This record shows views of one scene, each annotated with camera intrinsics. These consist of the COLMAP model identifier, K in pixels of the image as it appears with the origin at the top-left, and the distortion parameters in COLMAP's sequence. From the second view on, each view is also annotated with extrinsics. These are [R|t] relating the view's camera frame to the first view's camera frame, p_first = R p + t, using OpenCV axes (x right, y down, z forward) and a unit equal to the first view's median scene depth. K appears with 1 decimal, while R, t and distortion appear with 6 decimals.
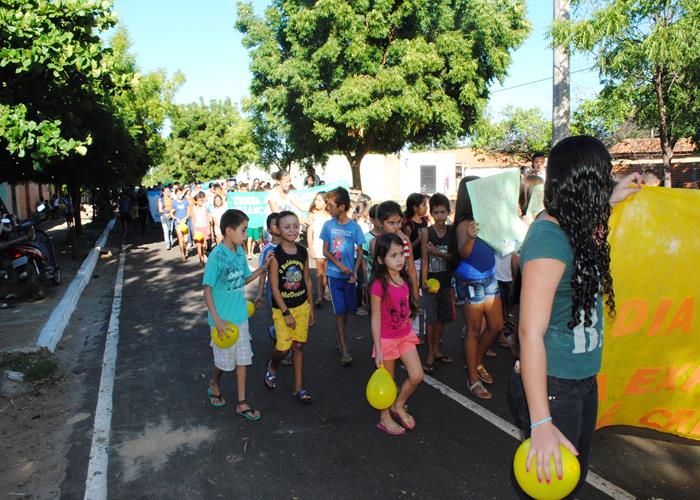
lens RADIAL K [[594.2, 0, 350.0], [0, 594.2, 250.0], [0, 0, 1]] dist [-0.083871, 0.011161]
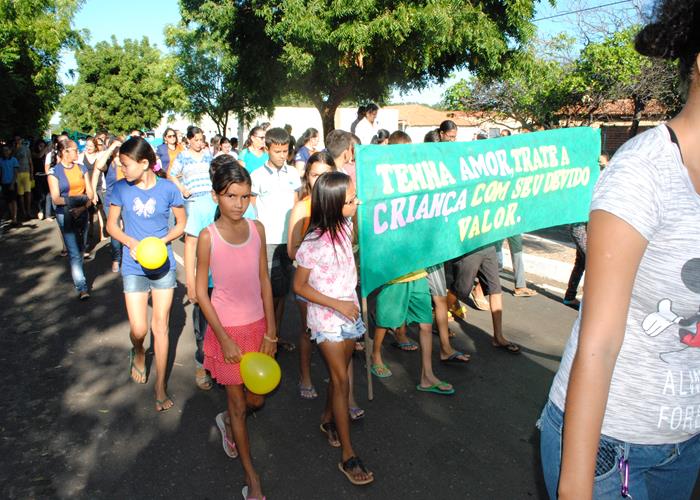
lens RADIAL K [[594.2, 0, 350.0], [0, 594.2, 250.0], [0, 0, 1]] dist [-0.083871, 0.011161]
pose [[0.991517, -0.004712, 0.129892, -0.041578], [-0.004466, 0.997517, 0.070280, -0.018164], [-0.129901, -0.070264, 0.989034, 0.180810]]
